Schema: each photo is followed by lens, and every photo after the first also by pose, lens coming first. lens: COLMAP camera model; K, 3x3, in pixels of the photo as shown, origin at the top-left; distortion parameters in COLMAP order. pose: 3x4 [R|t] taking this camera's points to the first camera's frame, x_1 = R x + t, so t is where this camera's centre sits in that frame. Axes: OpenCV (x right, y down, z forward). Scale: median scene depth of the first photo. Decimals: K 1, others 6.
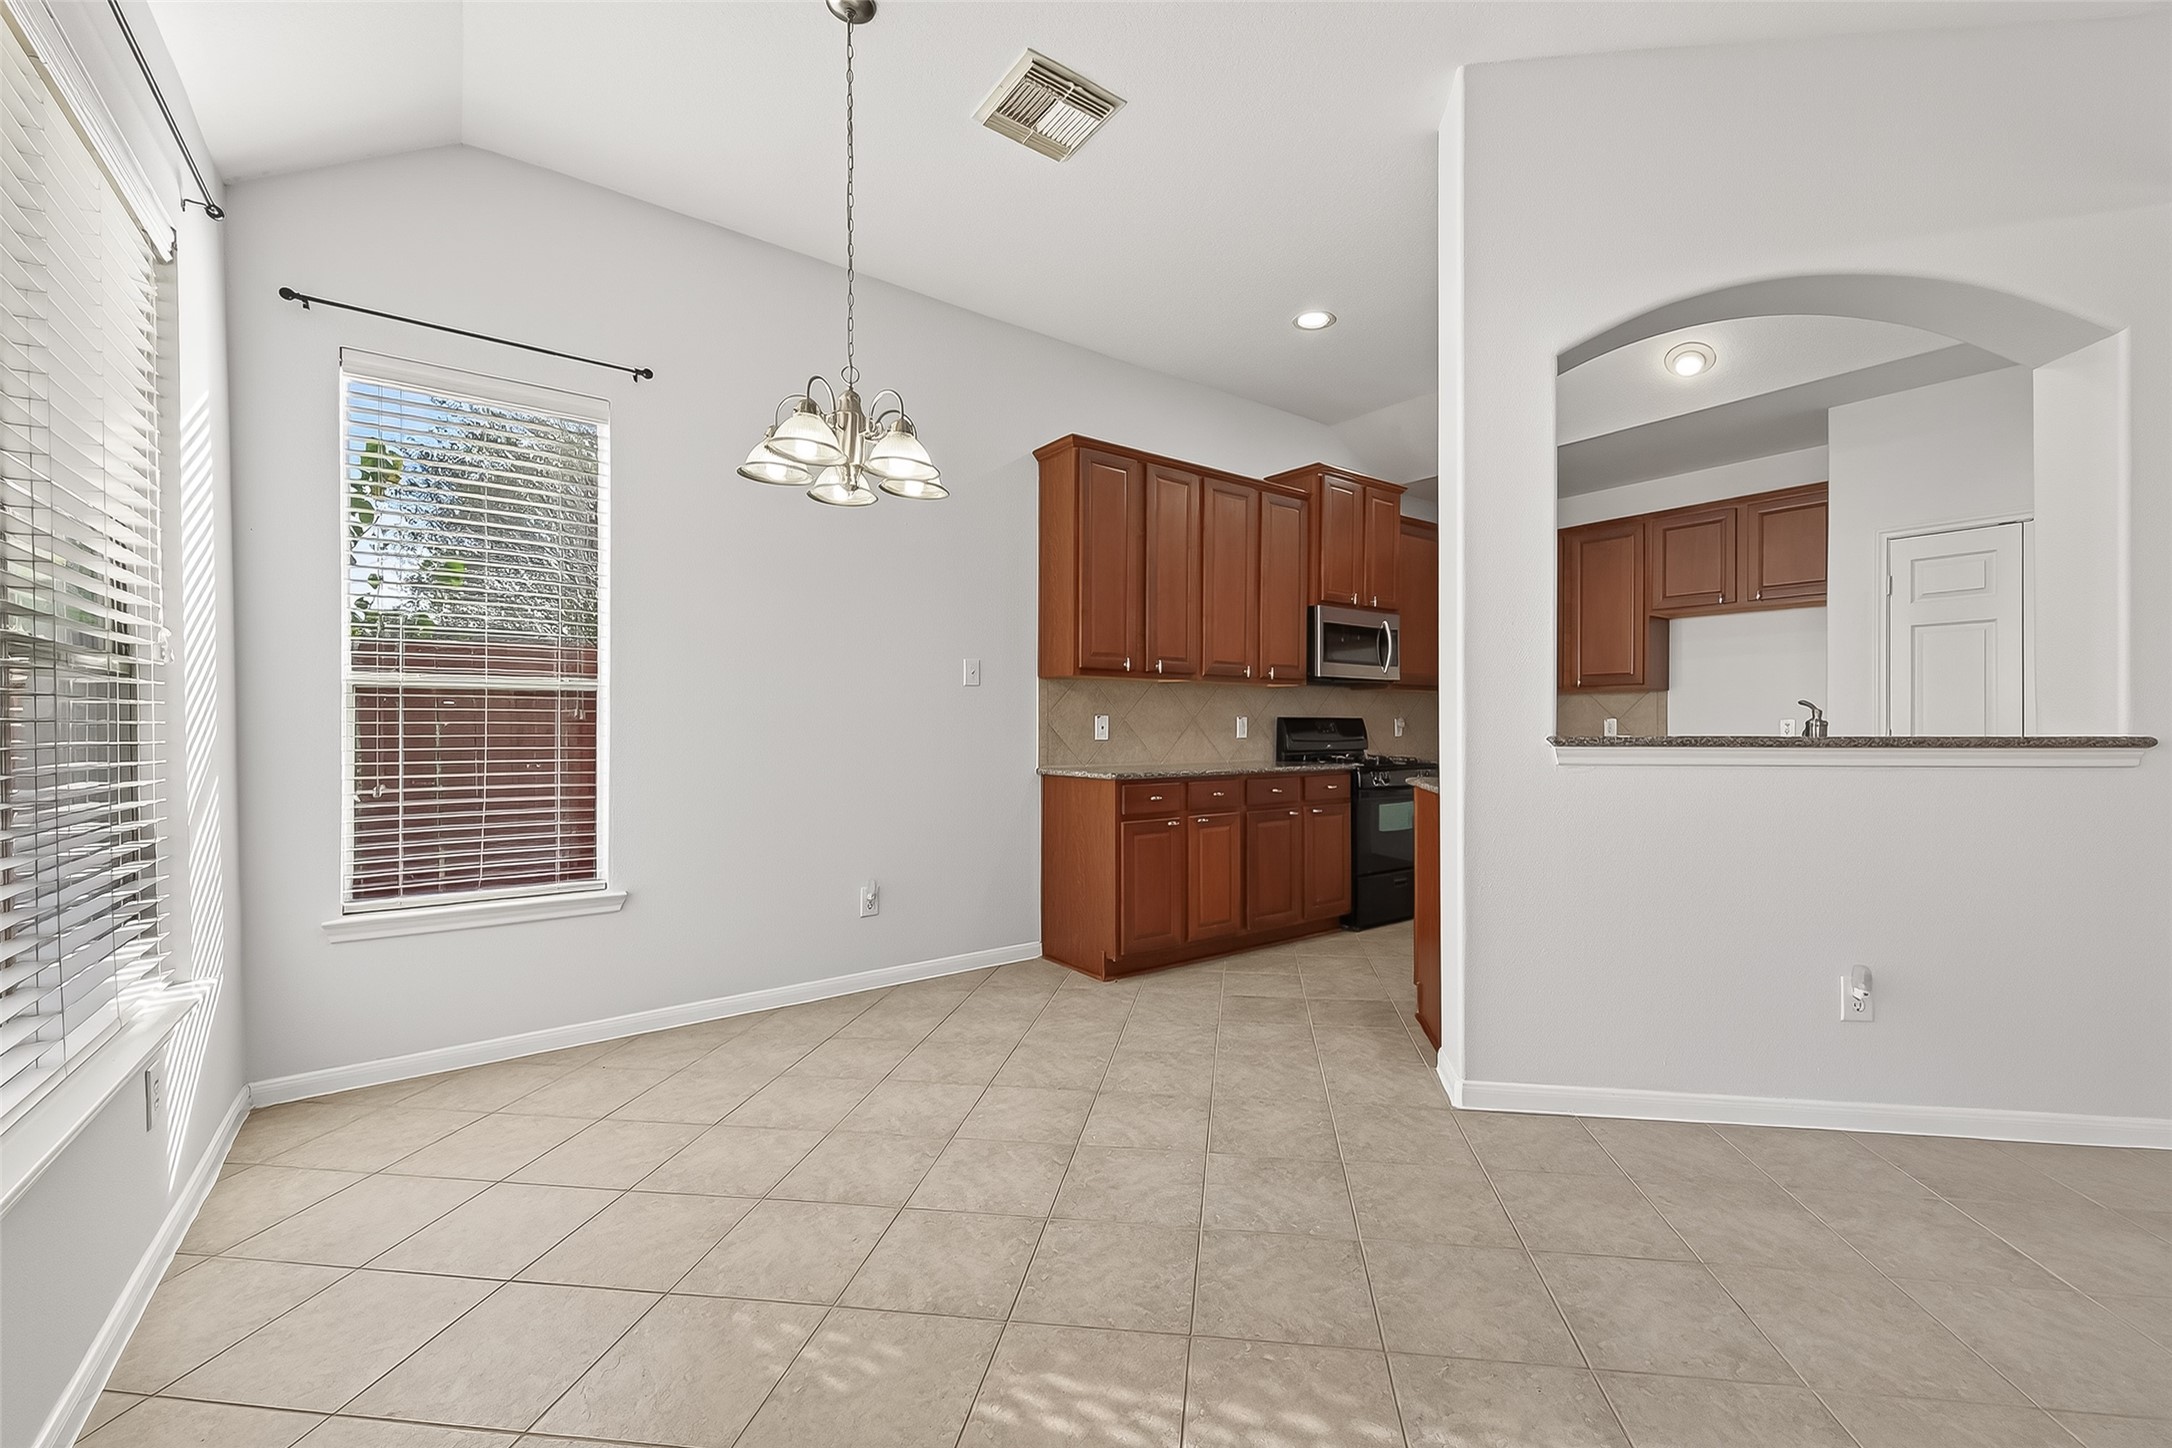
lens RADIAL K [[845.9, 0, 1121.9], [0, 845.9, 729.4], [0, 0, 1]] dist [-0.000067, 0.000643]
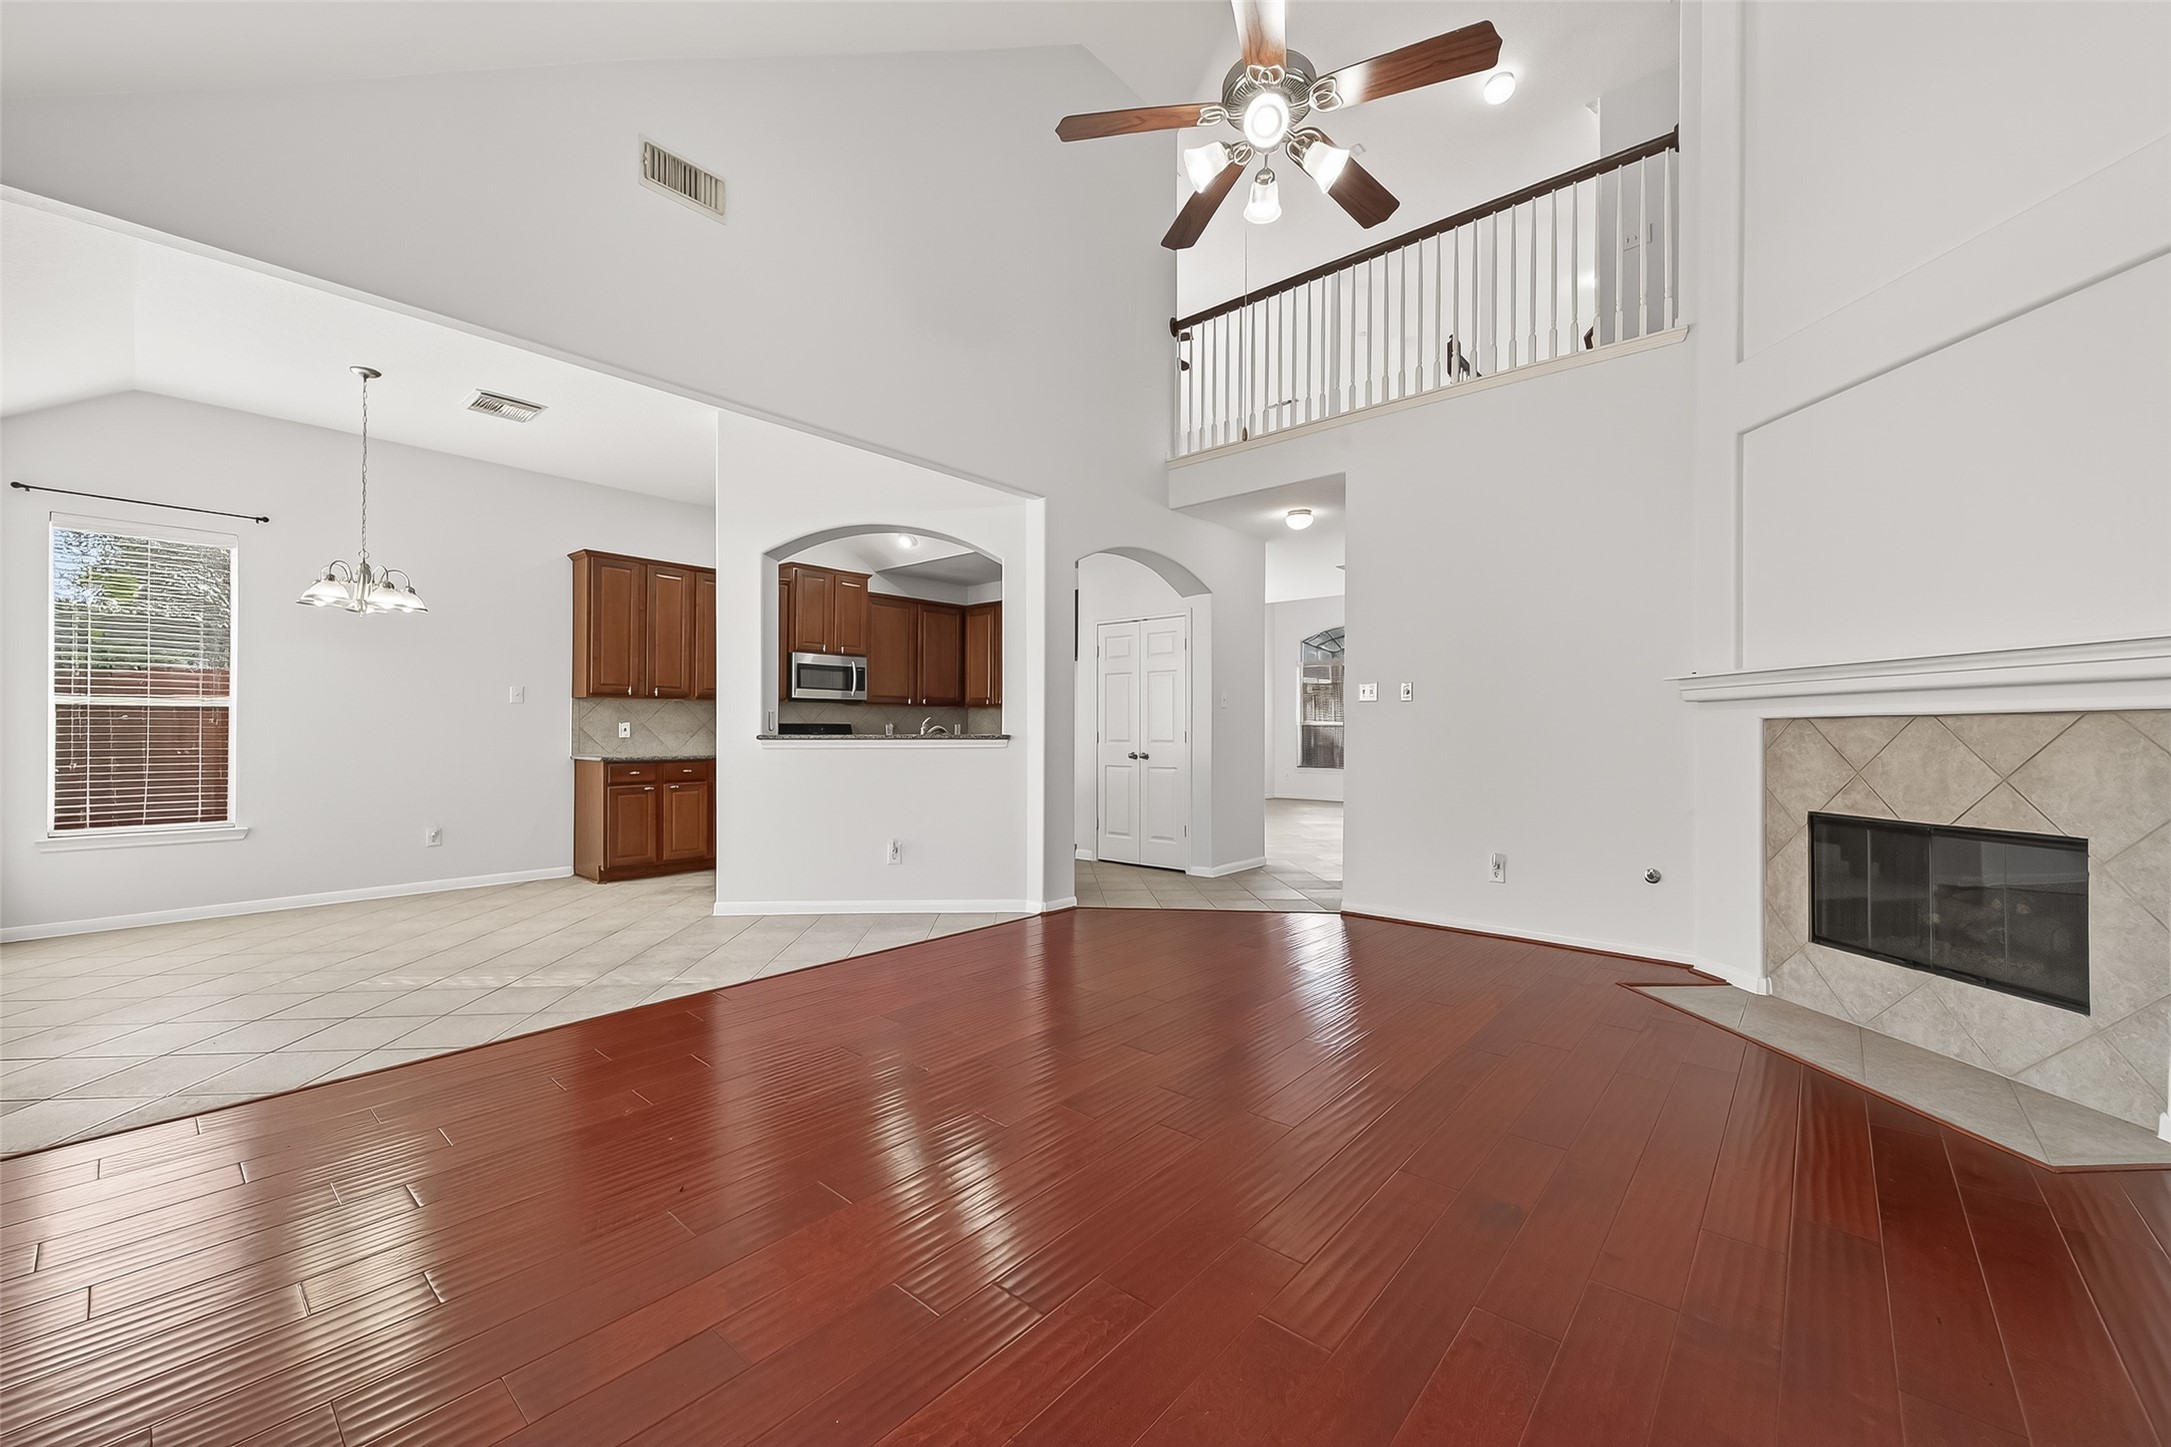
lens RADIAL K [[845.6, 0, 1093.2], [0, 845.6, 731.8], [0, 0, 1]] dist [-0.000067, 0.000643]
pose [[0.972118, 0.005425, 0.234428, 0.634524], [-0.006375, 0.999974, 0.003297, -0.013073], [-0.234404, -0.004699, 0.972128, -1.003598]]
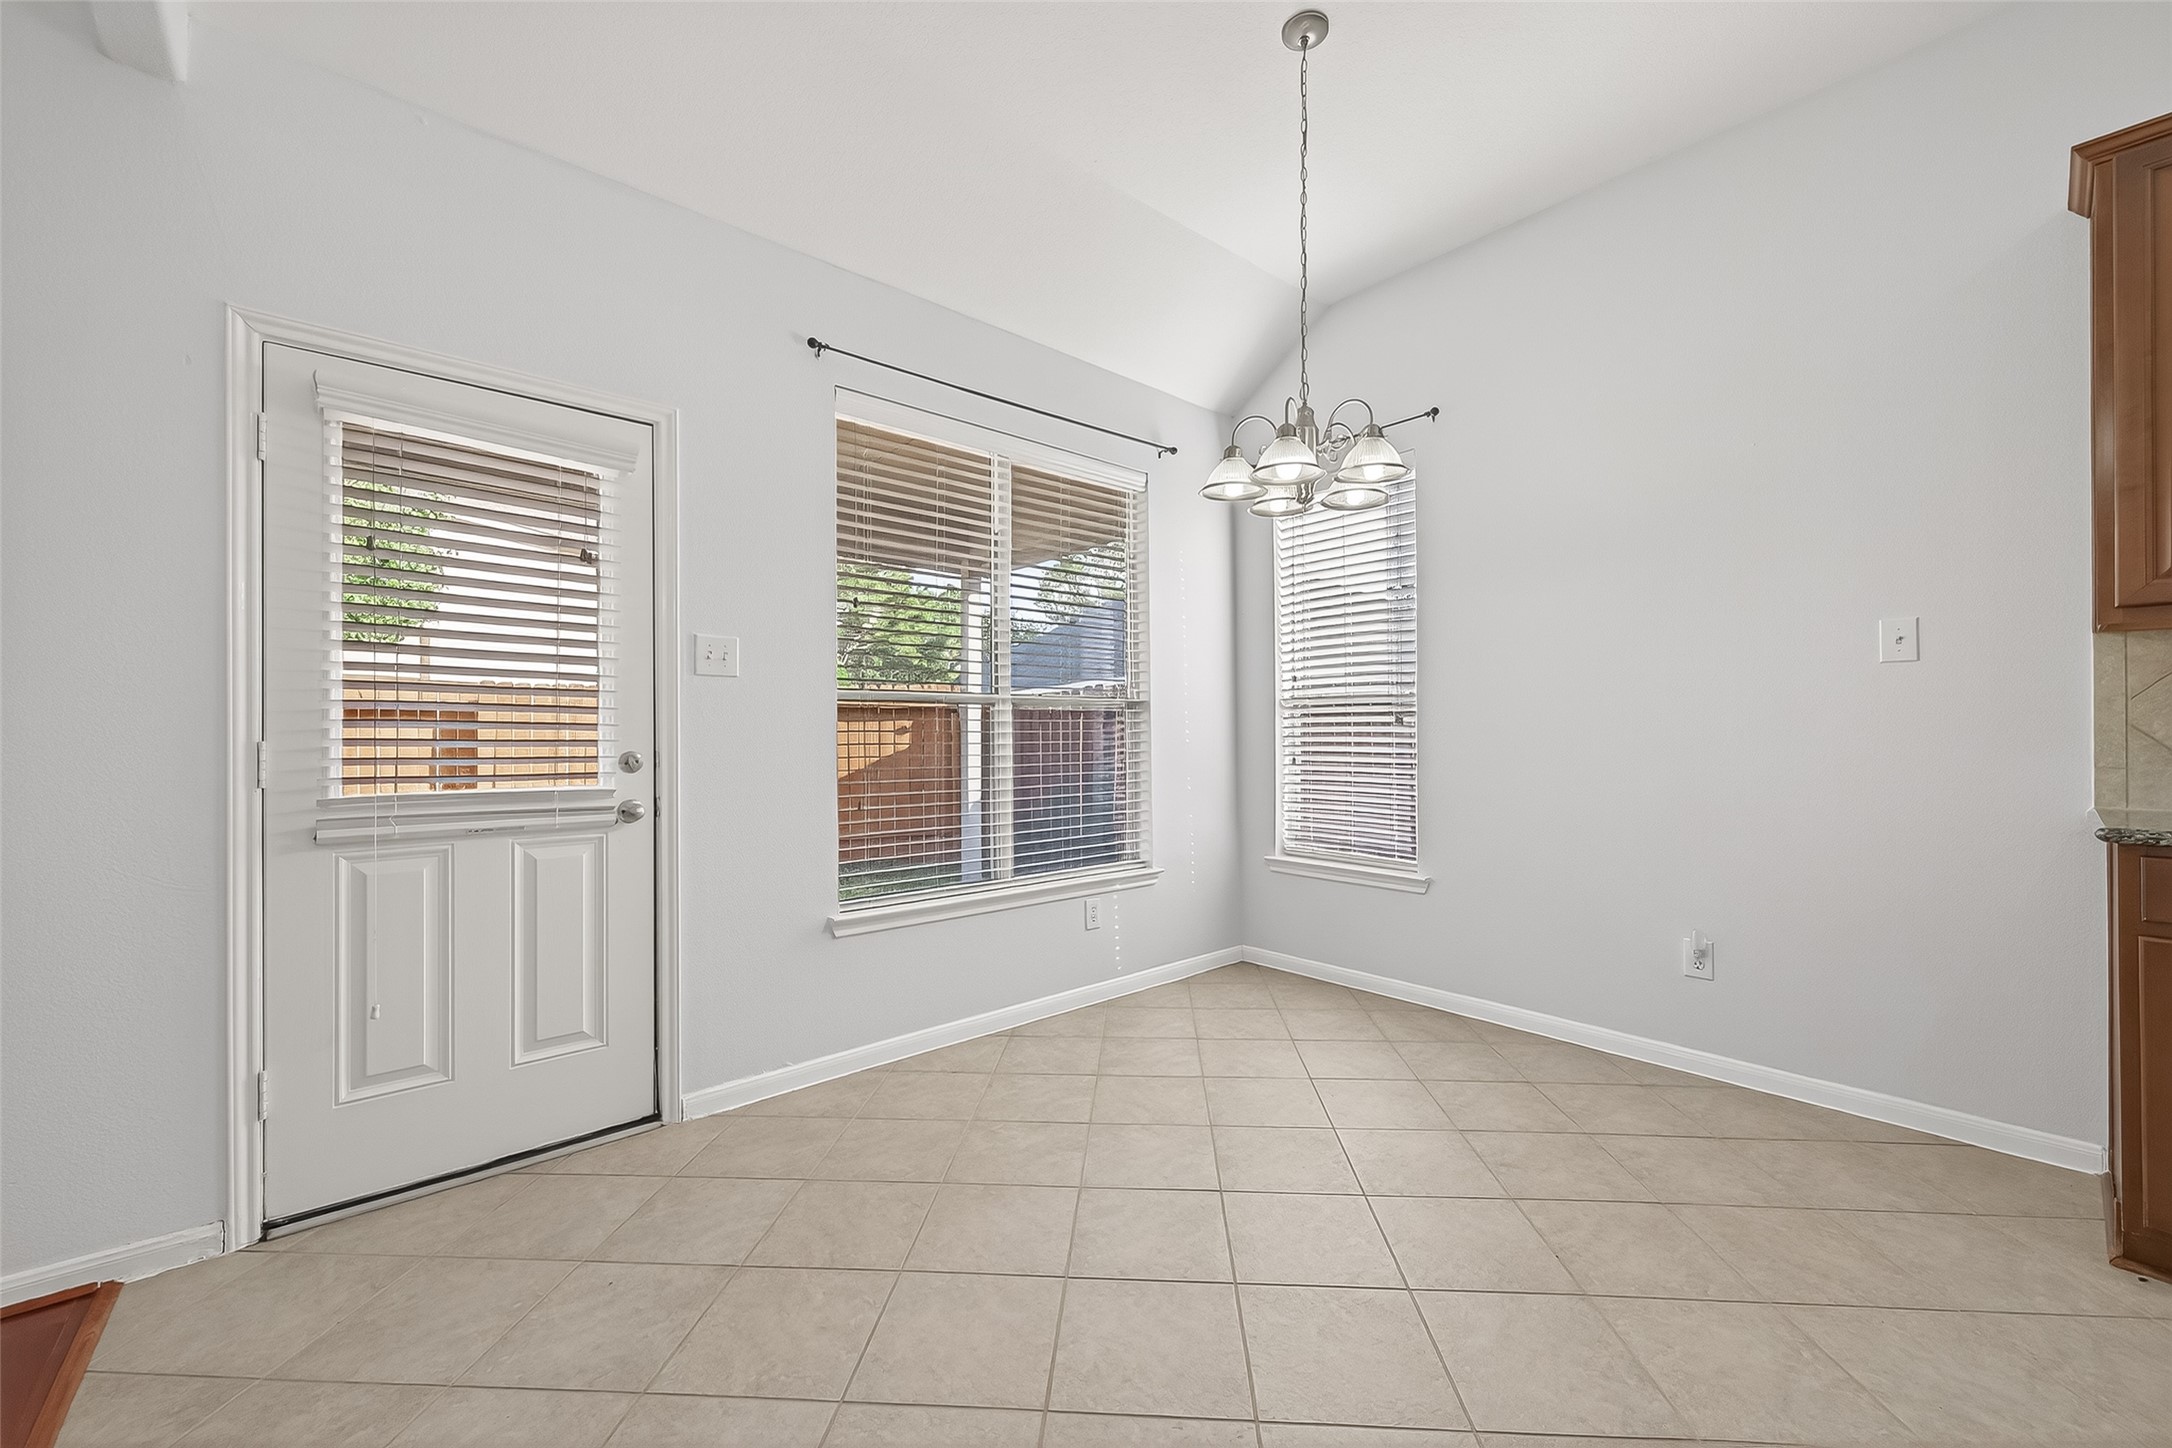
lens RADIAL K [[845.9, 0, 1117.3], [0, 845.9, 722.1], [0, 0, 1]] dist [-0.000067, 0.000643]
pose [[0.103862, -0.007682, -0.994562, 0.471150], [-0.000890, 0.999969, -0.007817, -0.002545], [0.994591, 0.001697, 0.103852, 0.467608]]
